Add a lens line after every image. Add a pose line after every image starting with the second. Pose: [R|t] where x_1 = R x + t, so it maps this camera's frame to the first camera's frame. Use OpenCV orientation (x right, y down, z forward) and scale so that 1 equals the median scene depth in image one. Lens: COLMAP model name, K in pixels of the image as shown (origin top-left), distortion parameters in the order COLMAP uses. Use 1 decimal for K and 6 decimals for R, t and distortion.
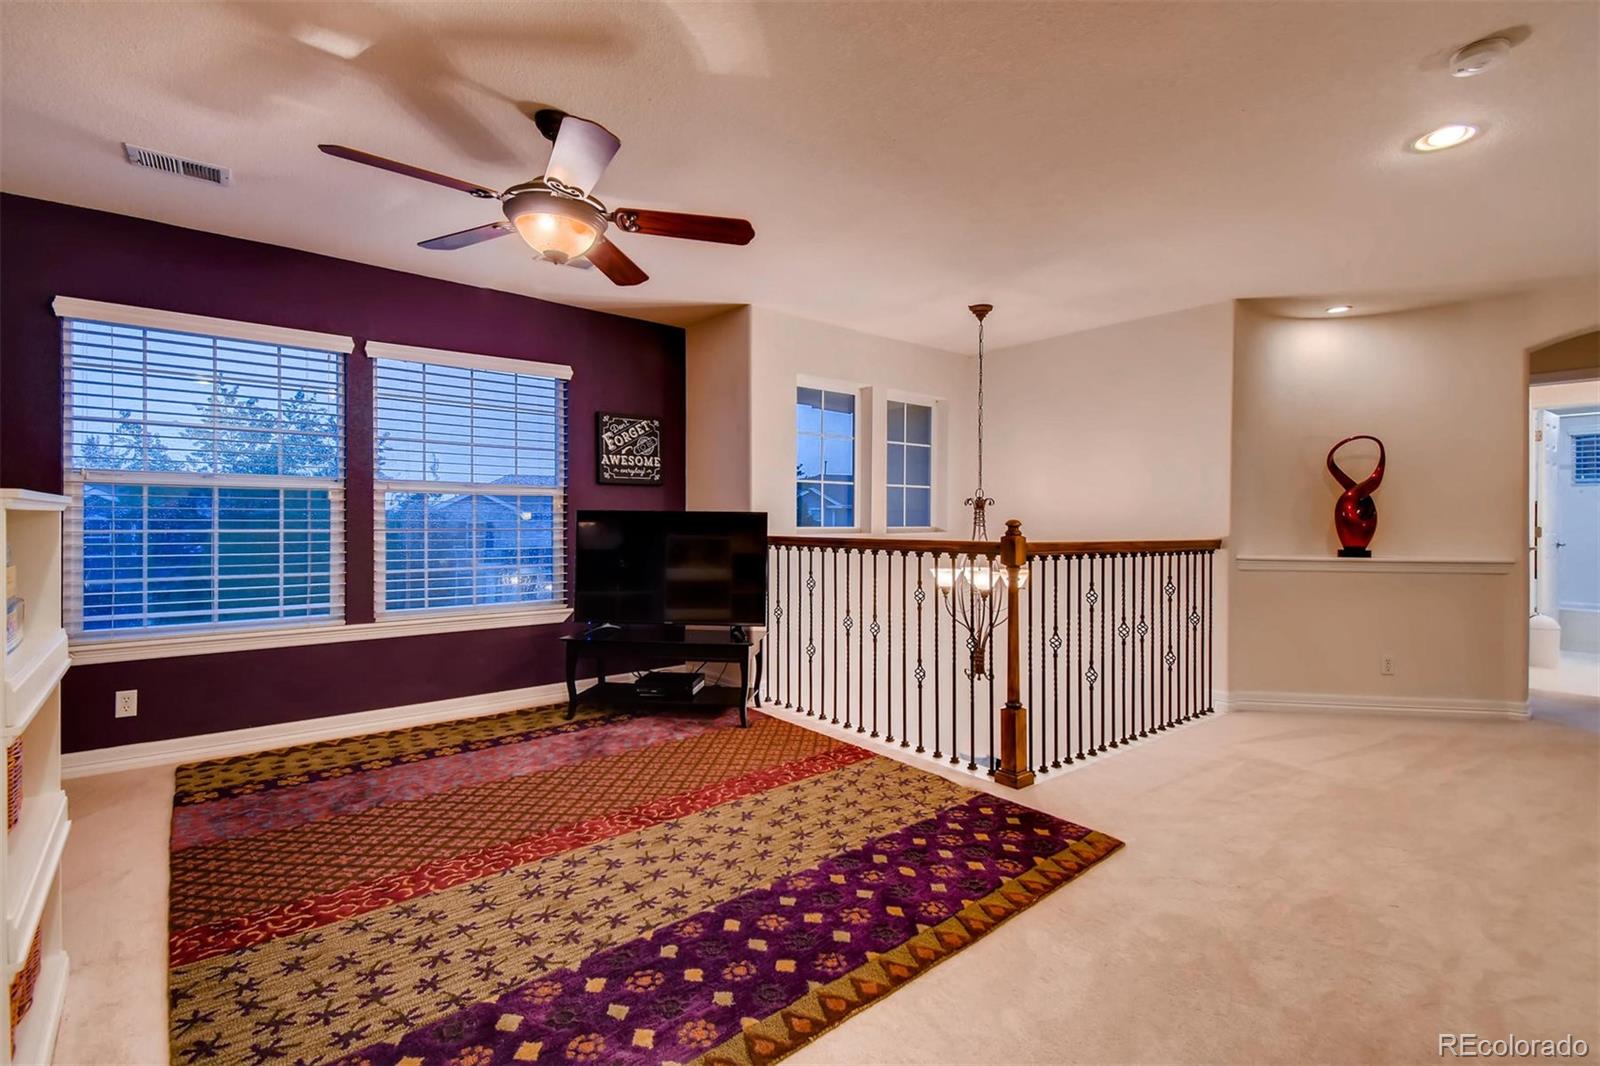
lens RADIAL K [[723.3, 0, 805.5], [0, 723.3, 520.9], [0, 0, 1]] dist [0.030184, -0.016748]
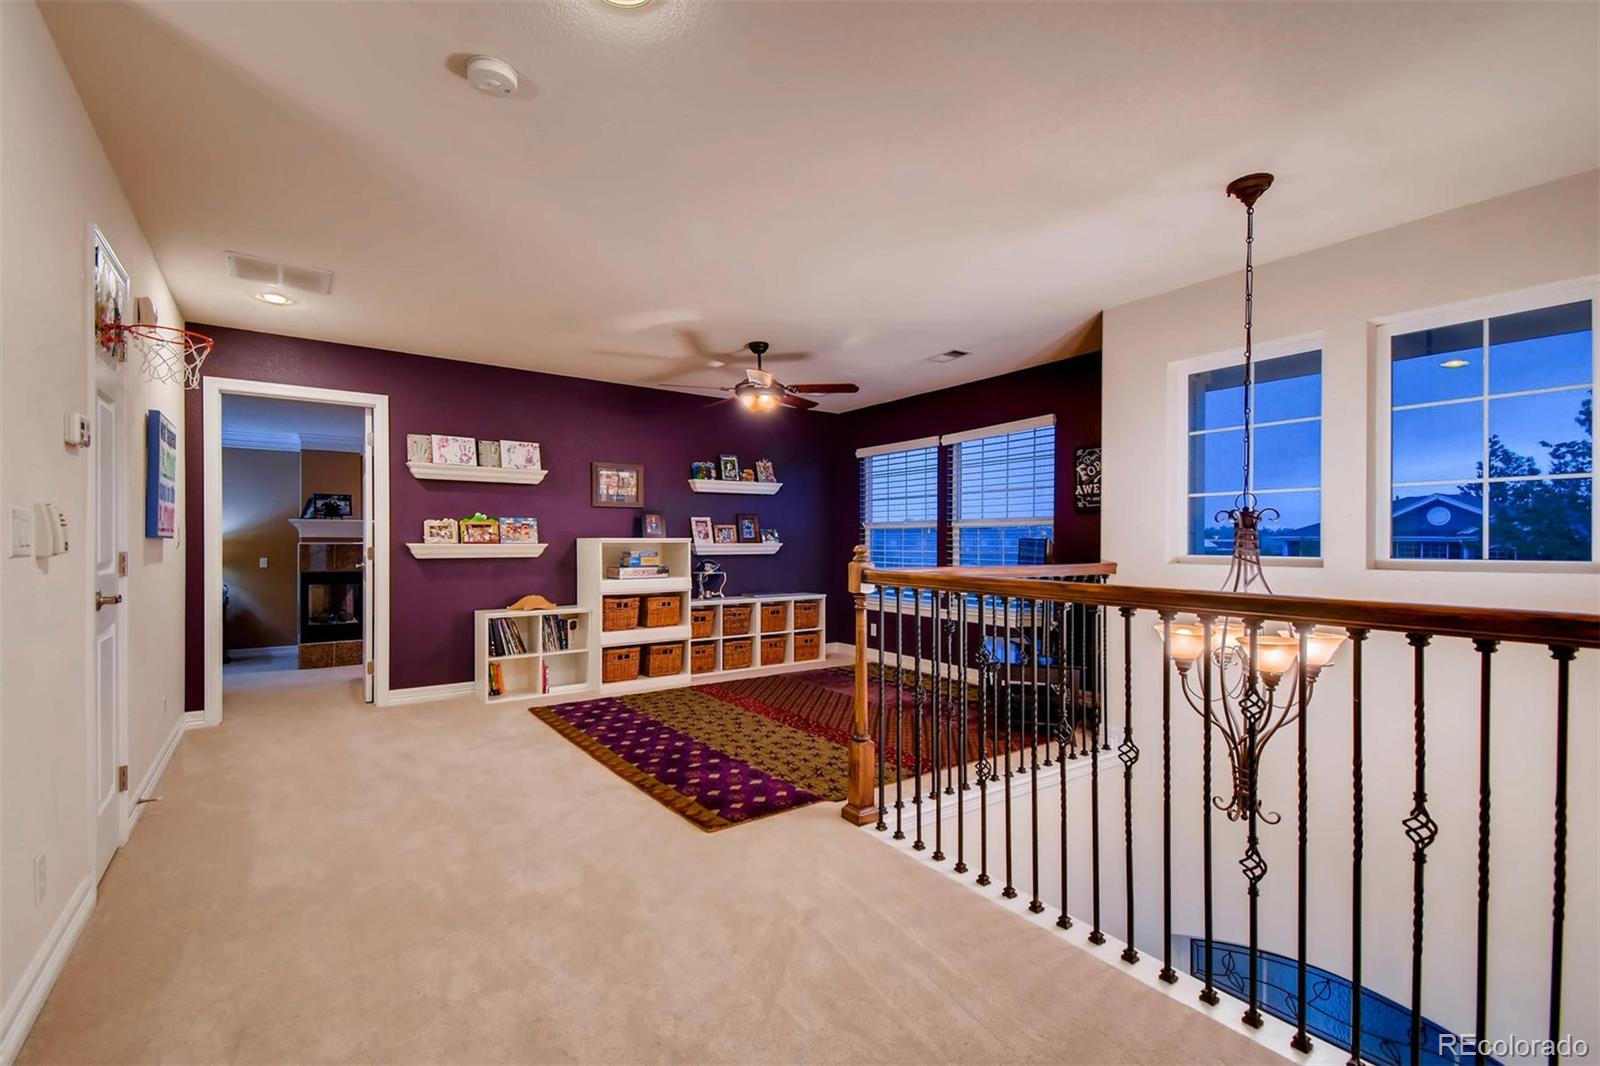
lens RADIAL K [[723.3, 0, 807.2], [0, 723.3, 543.7], [0, 0, 1]] dist [0.030184, -0.016748]
pose [[-0.092273, 0.011308, -0.995670, 1.557516], [0.017929, 0.999792, 0.009693, -0.037474], [0.995572, -0.016957, -0.092456, 1.240714]]
